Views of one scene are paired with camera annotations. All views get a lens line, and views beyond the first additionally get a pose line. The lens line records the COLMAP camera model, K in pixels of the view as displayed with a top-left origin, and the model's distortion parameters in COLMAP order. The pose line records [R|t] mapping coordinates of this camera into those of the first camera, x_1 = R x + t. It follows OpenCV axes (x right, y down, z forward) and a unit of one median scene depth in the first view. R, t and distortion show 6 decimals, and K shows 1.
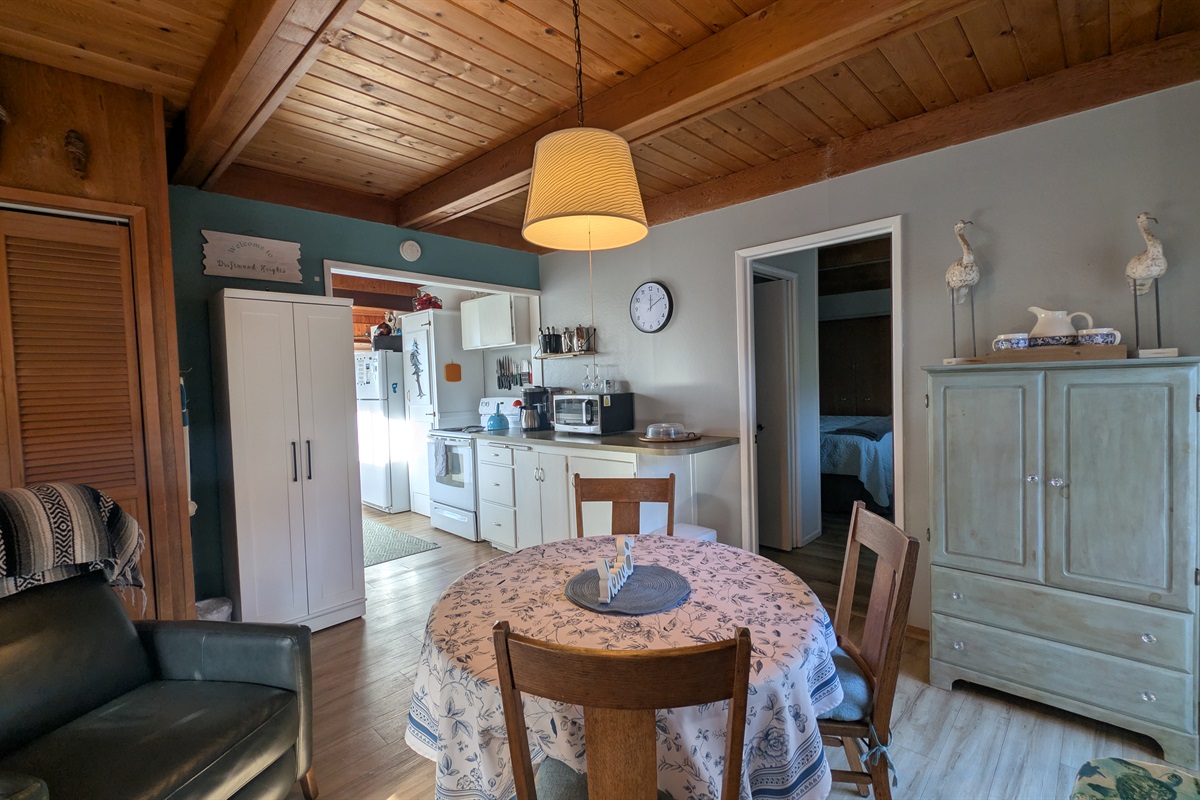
lens RADIAL K [[534.7, 0, 600.0], [0, 534.7, 400.0], [0, 0, 1]] dist [0.001666, -0.000419]
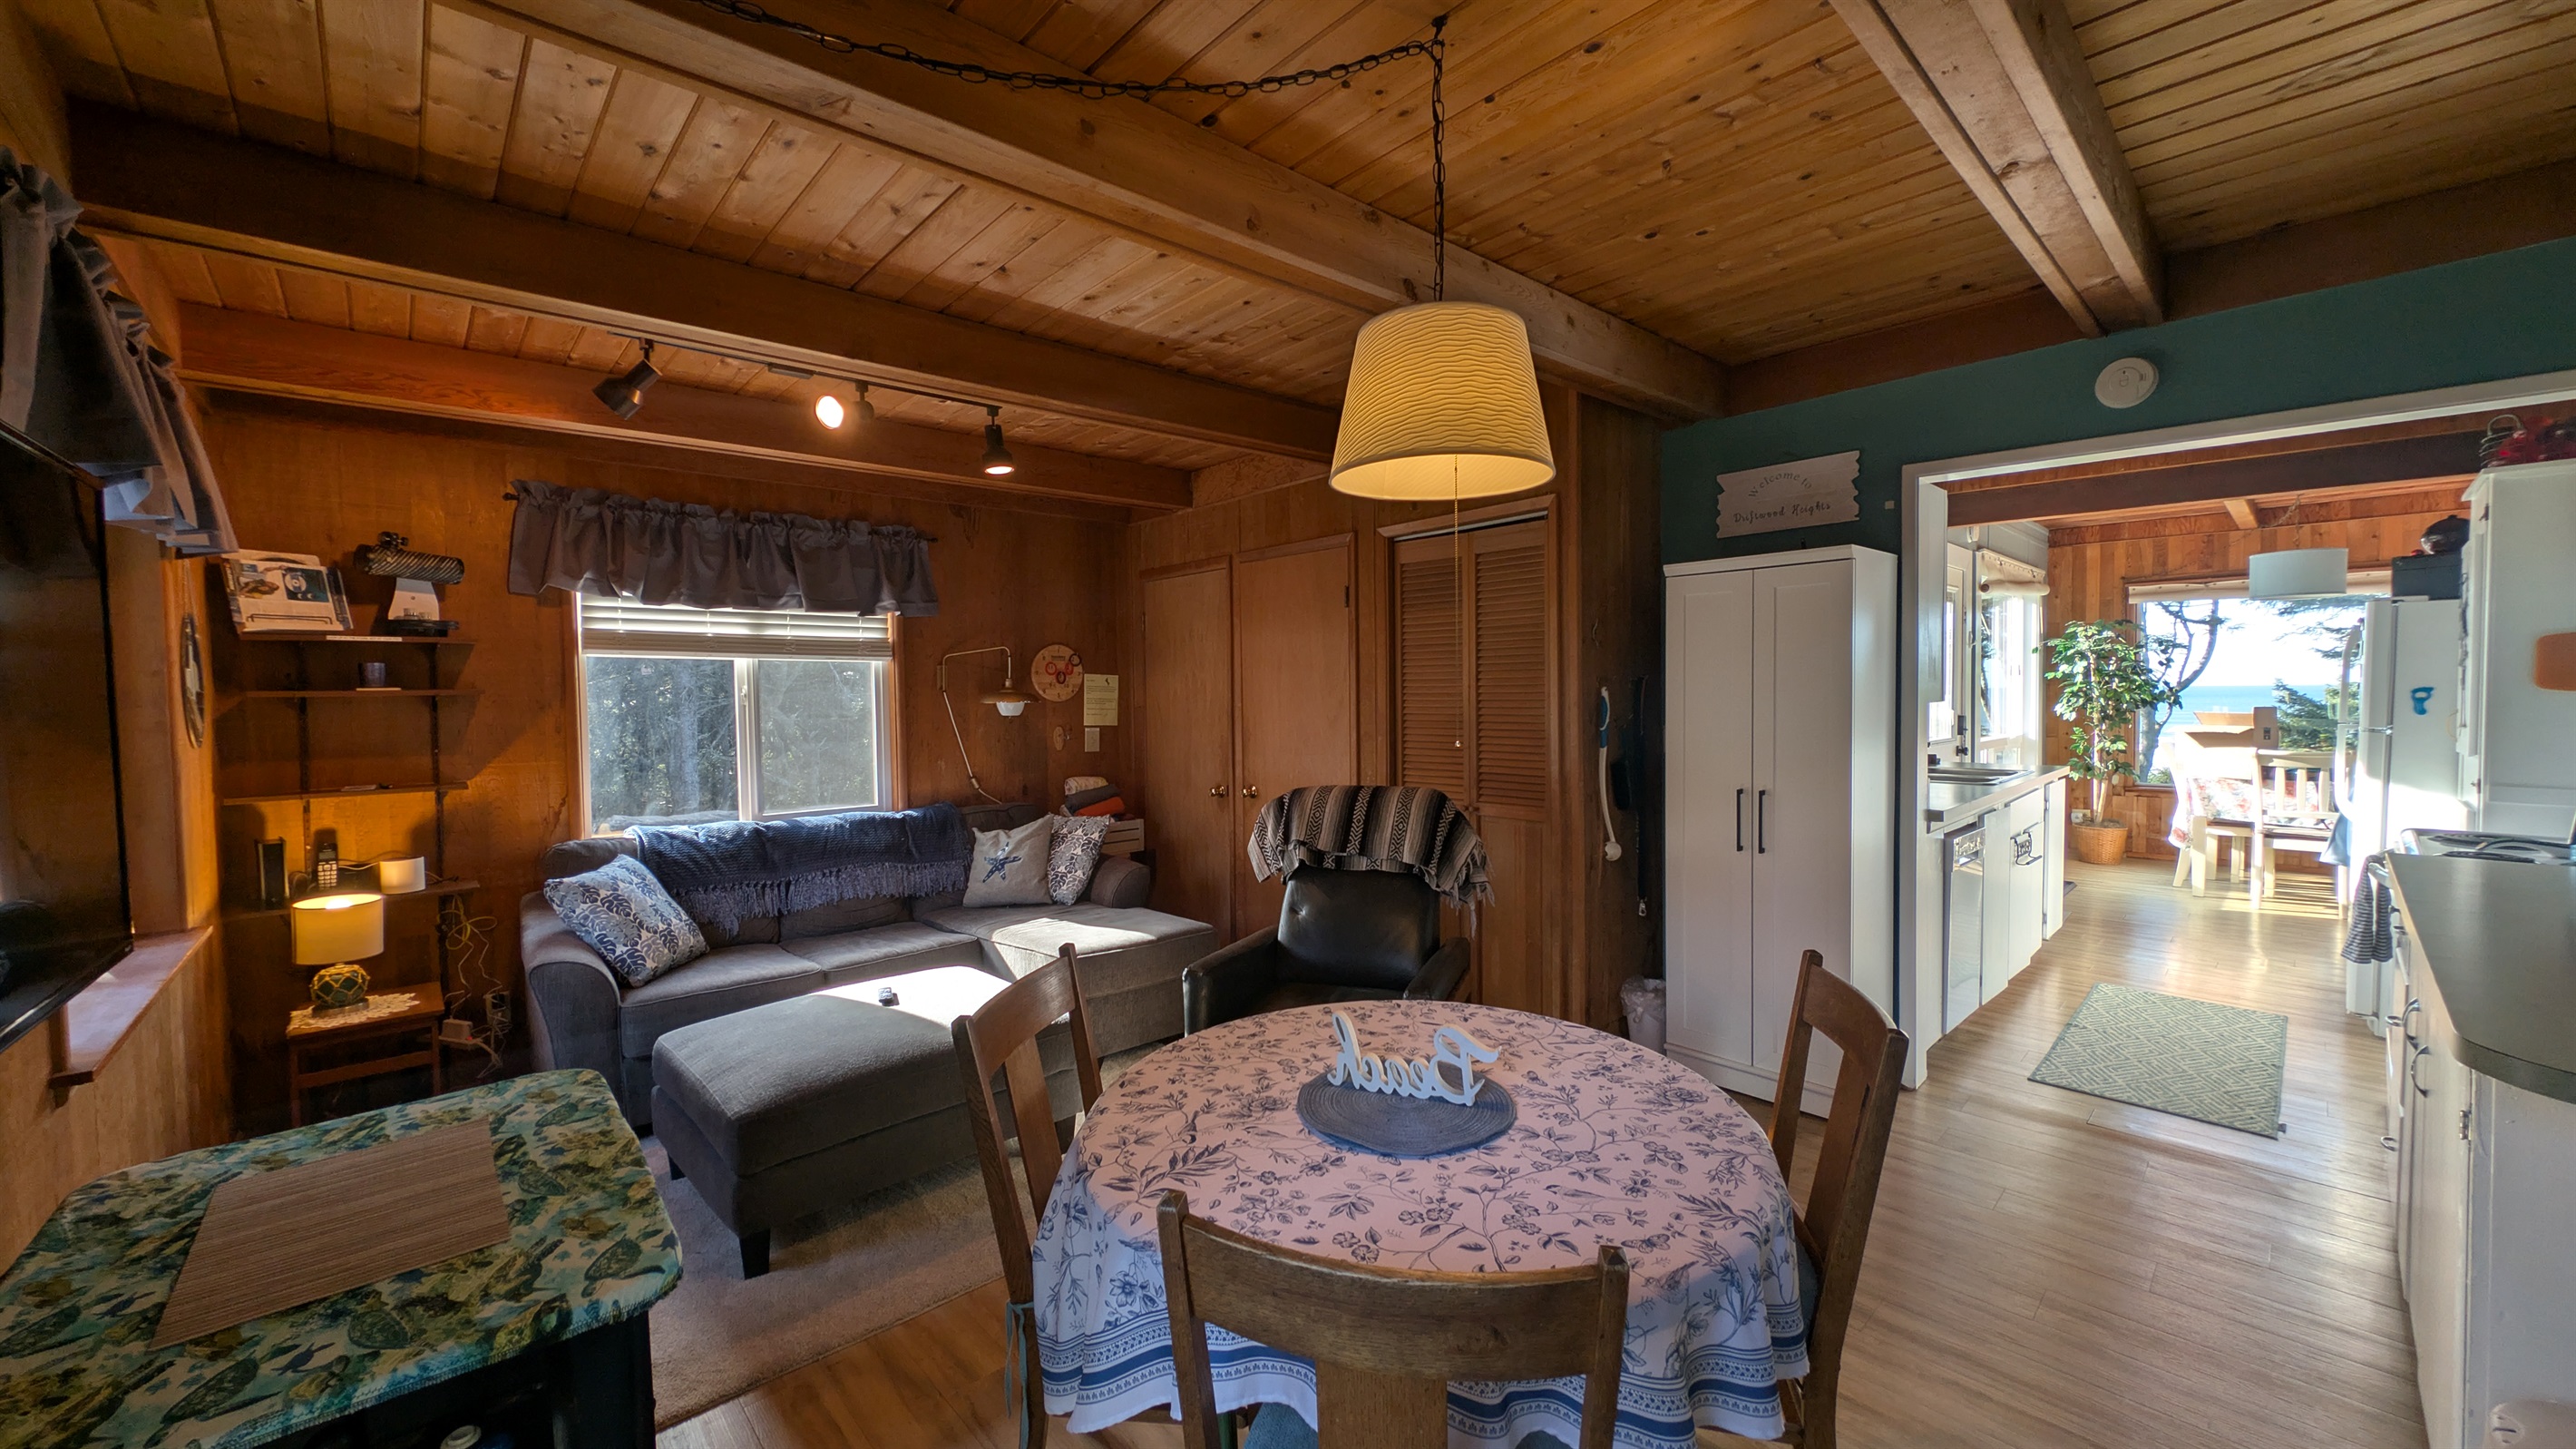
lens RADIAL K [[959.9, 0, 1288.0], [0, 959.9, 724.5], [0, 0, 1]] dist [0.001185, -0.000002]
pose [[-0.066819, 0.070599, -0.995264, 0.957800], [-0.022442, 0.997135, 0.072238, -0.110610], [0.997513, 0.027163, -0.065043, 0.853691]]
